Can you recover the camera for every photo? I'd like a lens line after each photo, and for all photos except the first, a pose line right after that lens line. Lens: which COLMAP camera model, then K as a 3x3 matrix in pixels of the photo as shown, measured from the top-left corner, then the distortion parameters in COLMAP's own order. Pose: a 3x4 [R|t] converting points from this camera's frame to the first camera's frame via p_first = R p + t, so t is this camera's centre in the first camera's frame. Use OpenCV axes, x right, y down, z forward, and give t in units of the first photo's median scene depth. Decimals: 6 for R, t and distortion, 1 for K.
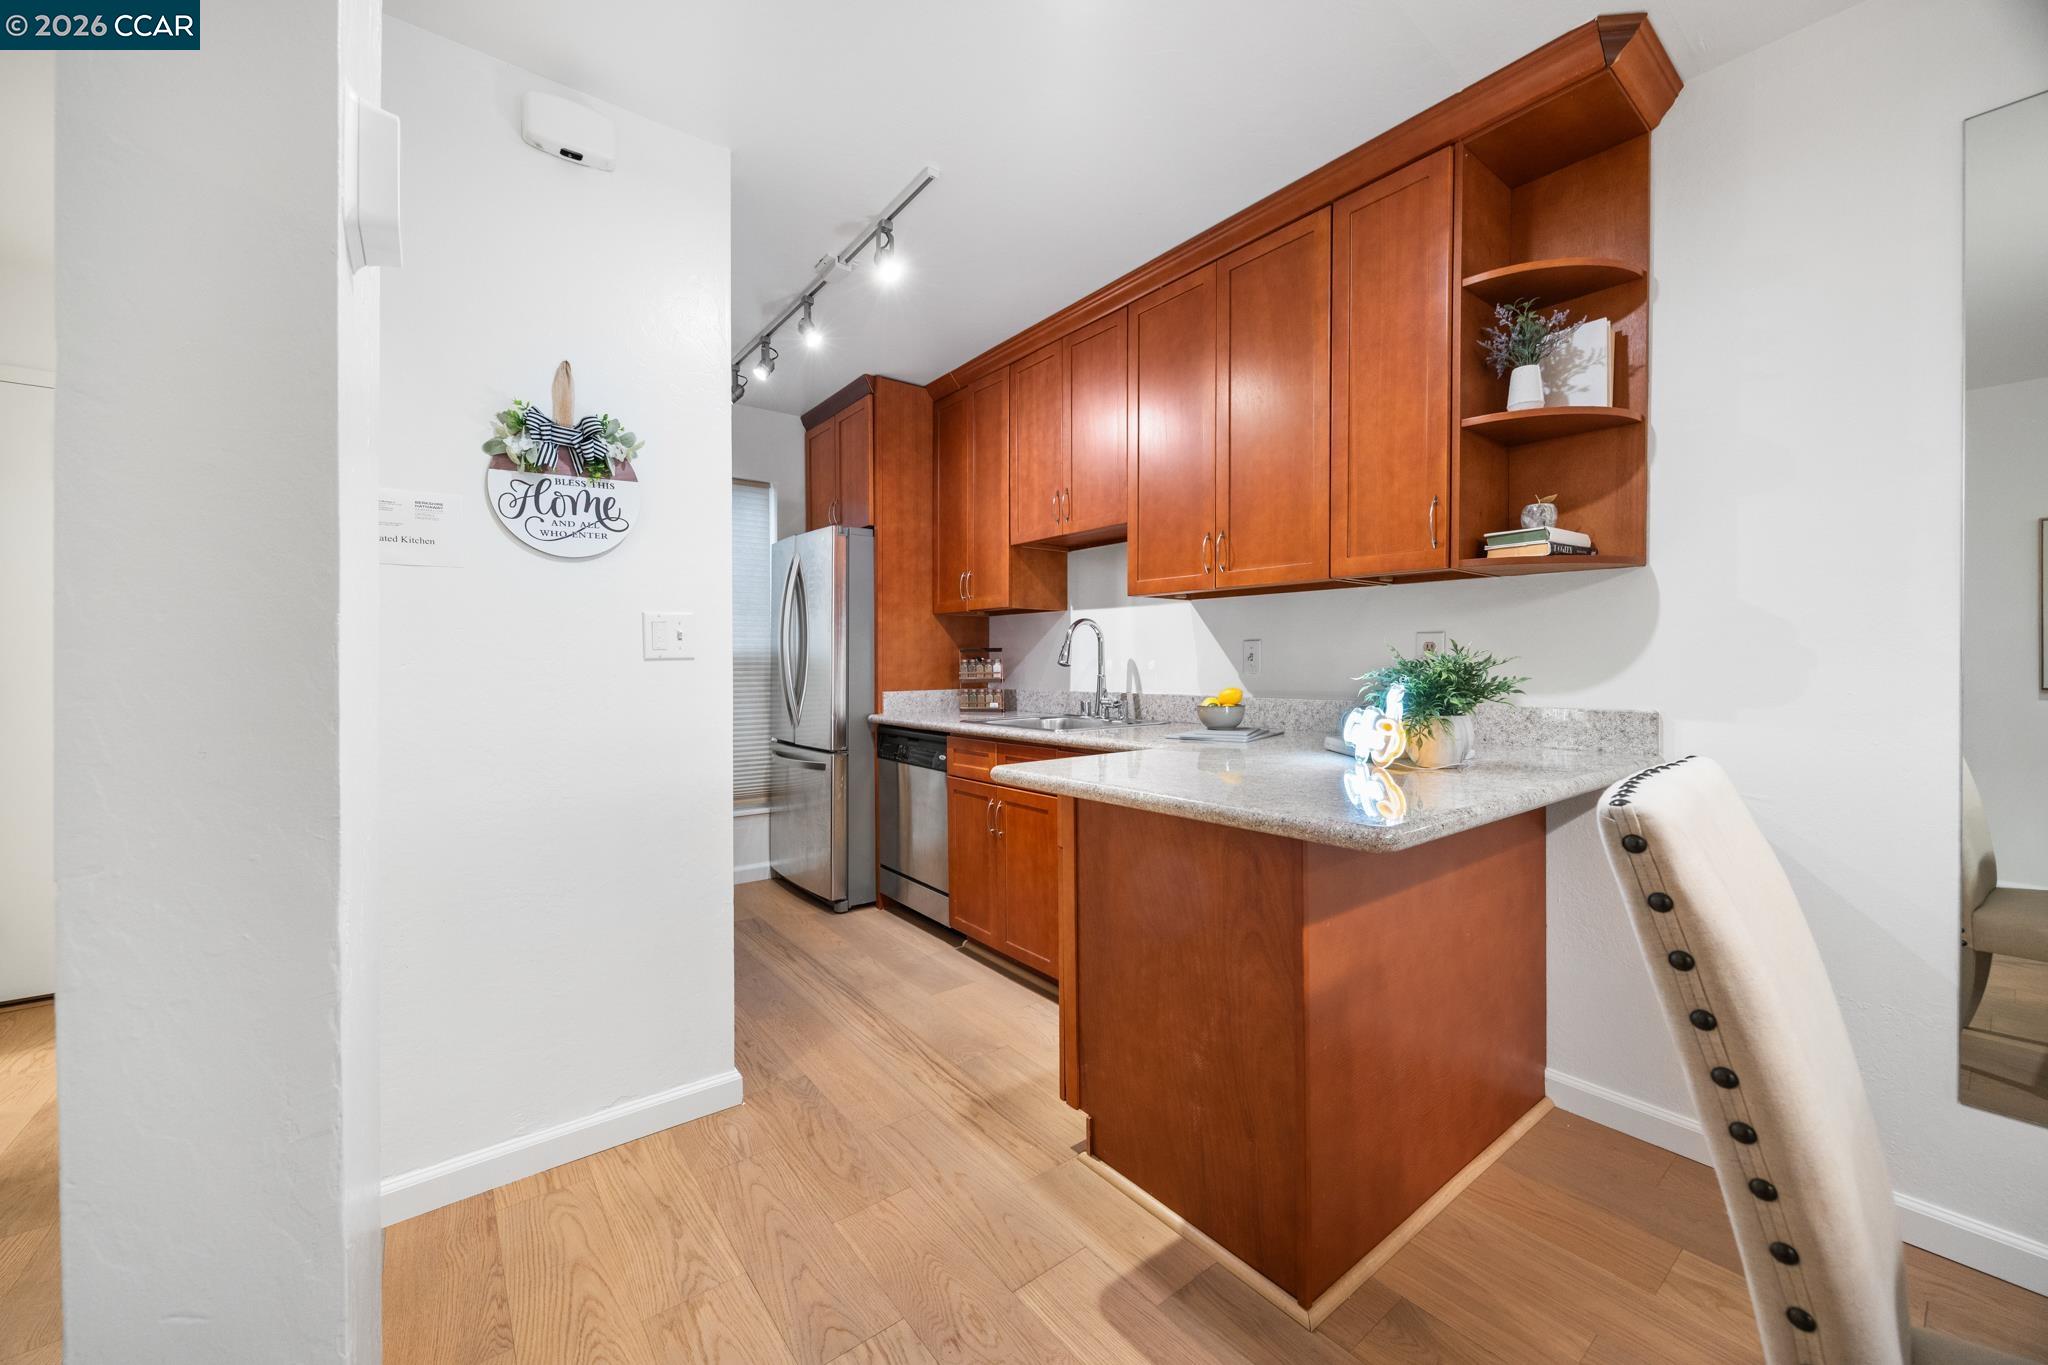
lens RADIAL K [[781.0, 0, 1028.6], [0, 781.0, 675.9], [0, 0, 1]] dist [0.001146, -0.000184]
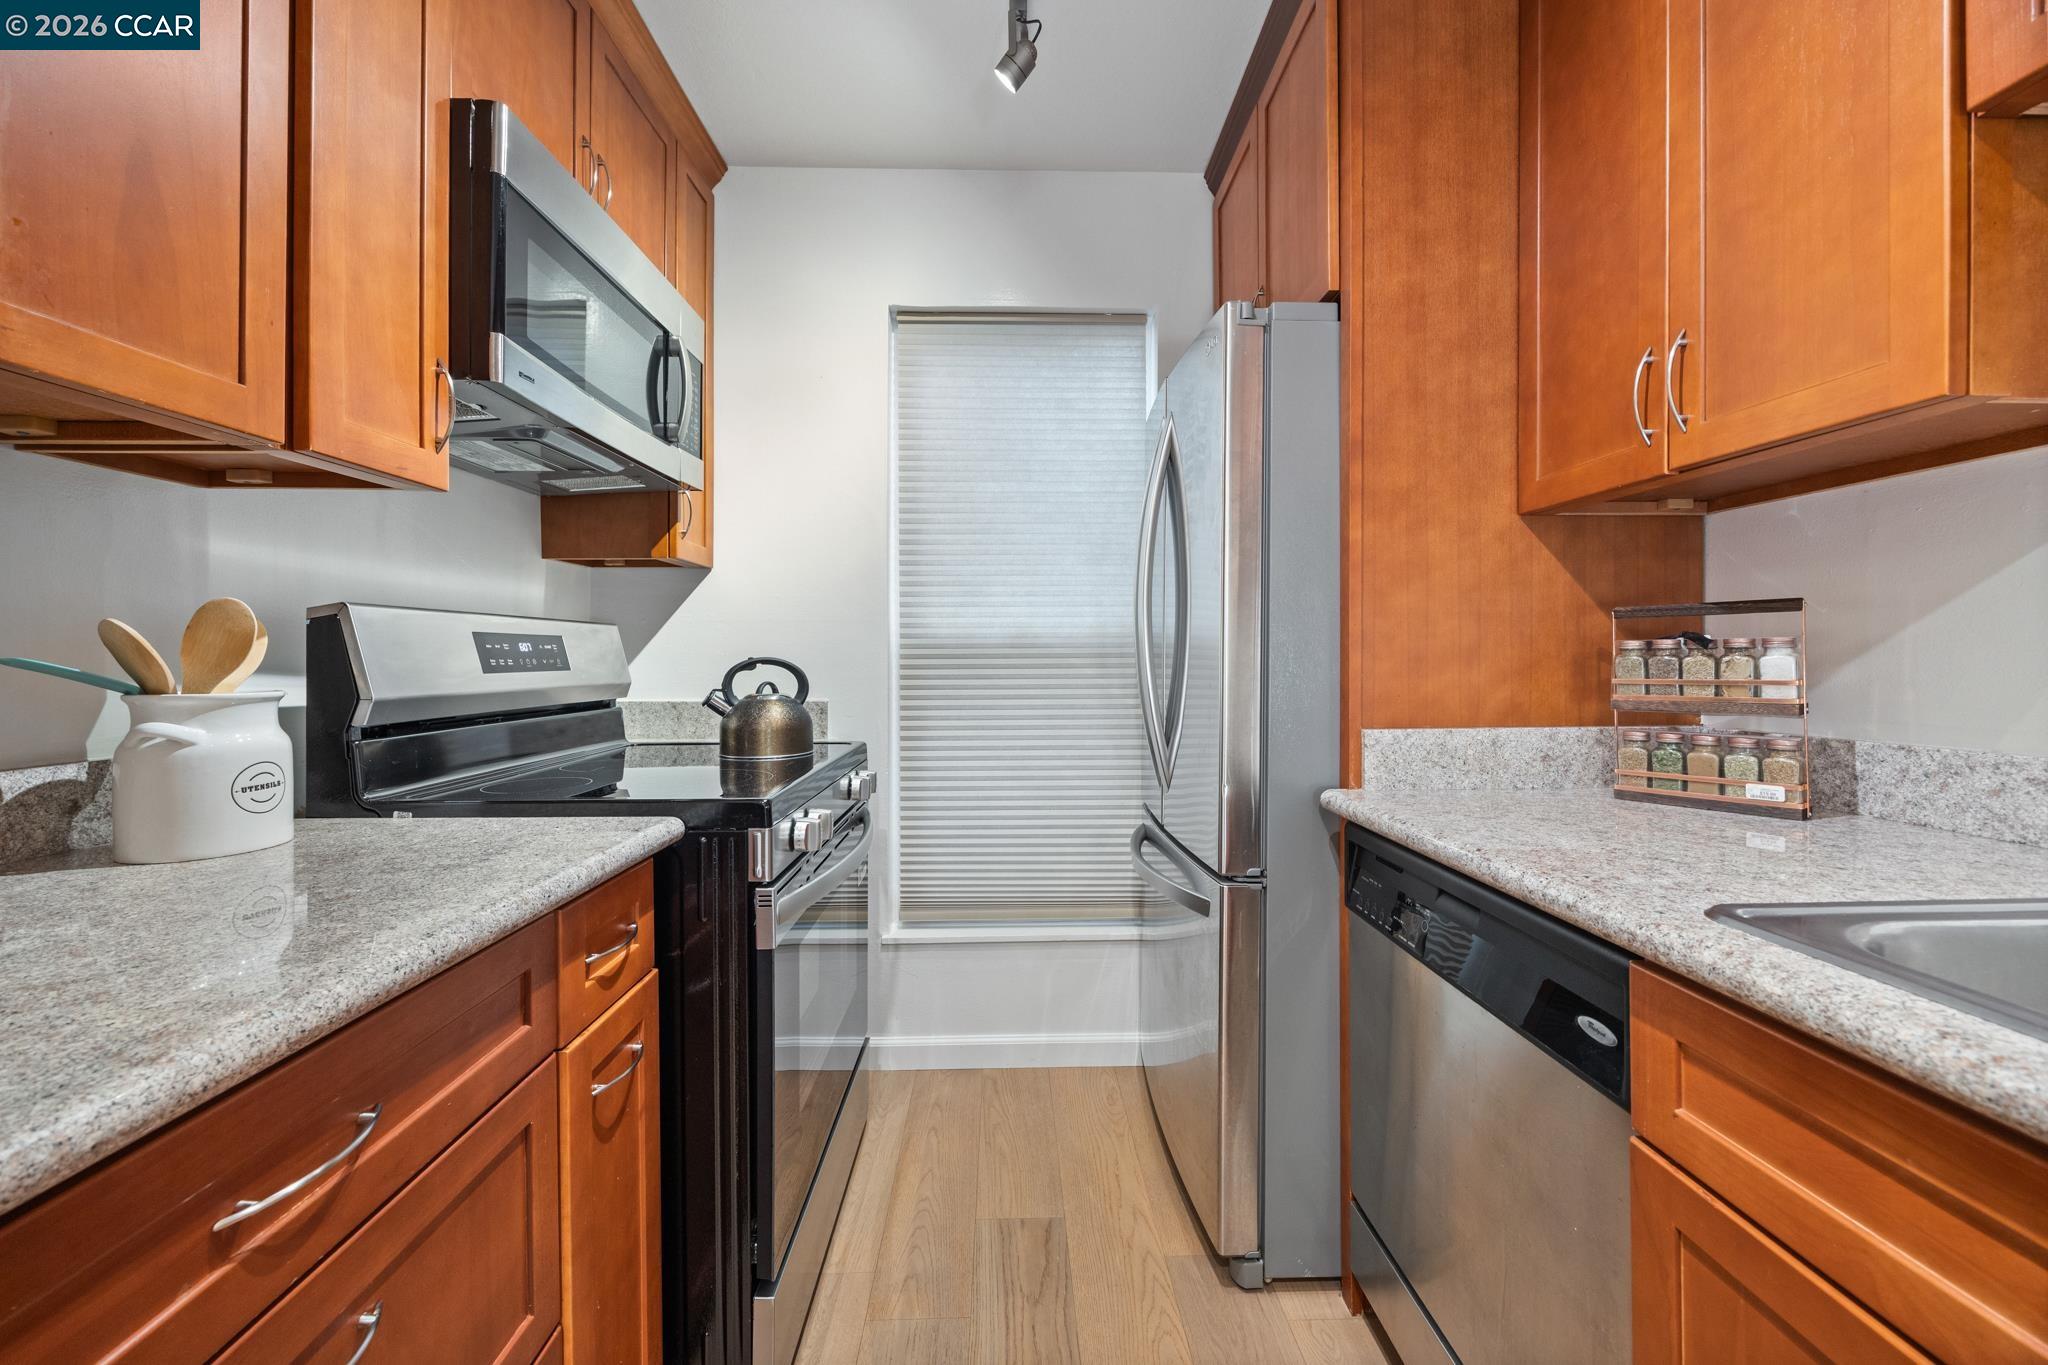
lens RADIAL K [[781.0, 0, 1022.9], [0, 781.0, 657.8], [0, 0, 1]] dist [0.001146, -0.000184]
pose [[0.802952, 0.000553, -0.596043, -0.092908], [-0.007810, 0.999923, -0.009595, -0.008499], [0.595992, 0.012360, 0.802895, 0.591198]]
